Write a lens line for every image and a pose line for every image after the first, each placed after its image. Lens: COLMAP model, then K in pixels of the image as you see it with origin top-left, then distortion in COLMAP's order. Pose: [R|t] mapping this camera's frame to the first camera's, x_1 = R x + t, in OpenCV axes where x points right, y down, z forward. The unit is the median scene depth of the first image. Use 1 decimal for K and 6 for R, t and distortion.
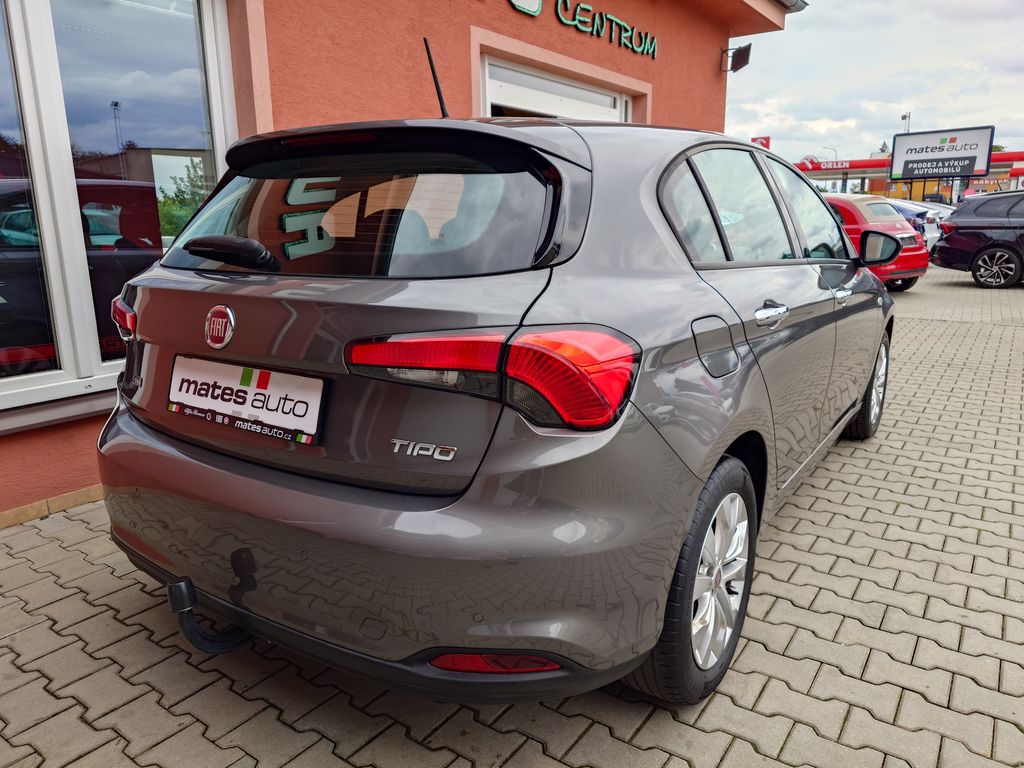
lens RADIAL K [[717.9, 0, 510.5], [0, 717.9, 381.8], [0, 0, 1]] dist [-0.001054, -0.003364]
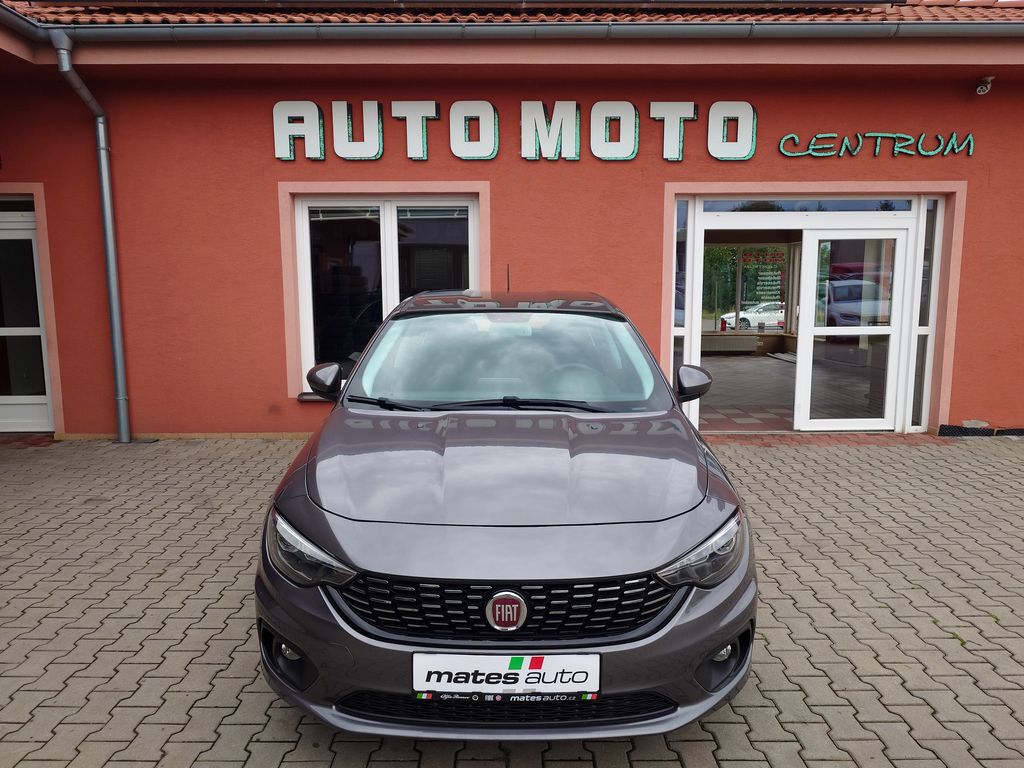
lens RADIAL K [[717.9, 0, 510.5], [0, 717.9, 381.8], [0, 0, 1]] dist [-0.001054, -0.003364]
pose [[0.578978, 0.117231, -0.806872, 1.055567], [-0.184527, 0.982773, 0.010380, -0.076743], [0.794188, 0.142880, 0.590636, -0.023134]]
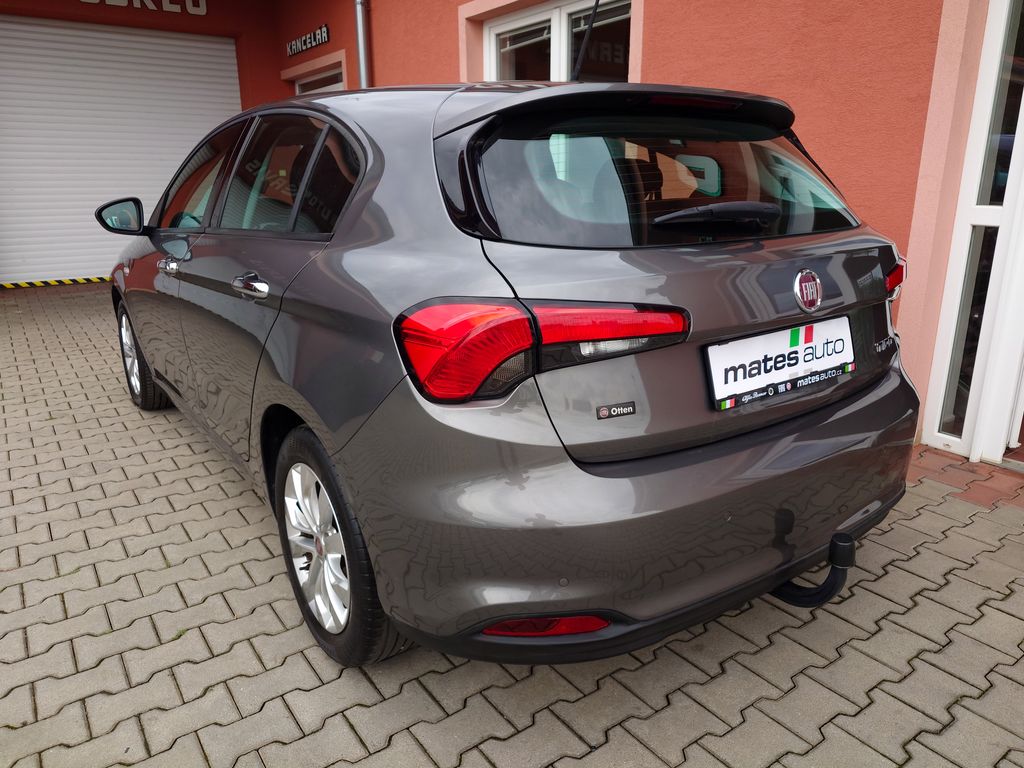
lens RADIAL K [[717.9, 0, 510.5], [0, 717.9, 381.8], [0, 0, 1]] dist [-0.001054, -0.003364]
pose [[-0.328918, 0.266054, -0.906106, 0.747661], [-0.204193, 0.916759, 0.343304, -0.241043], [0.922019, 0.297939, -0.247212, 1.033916]]
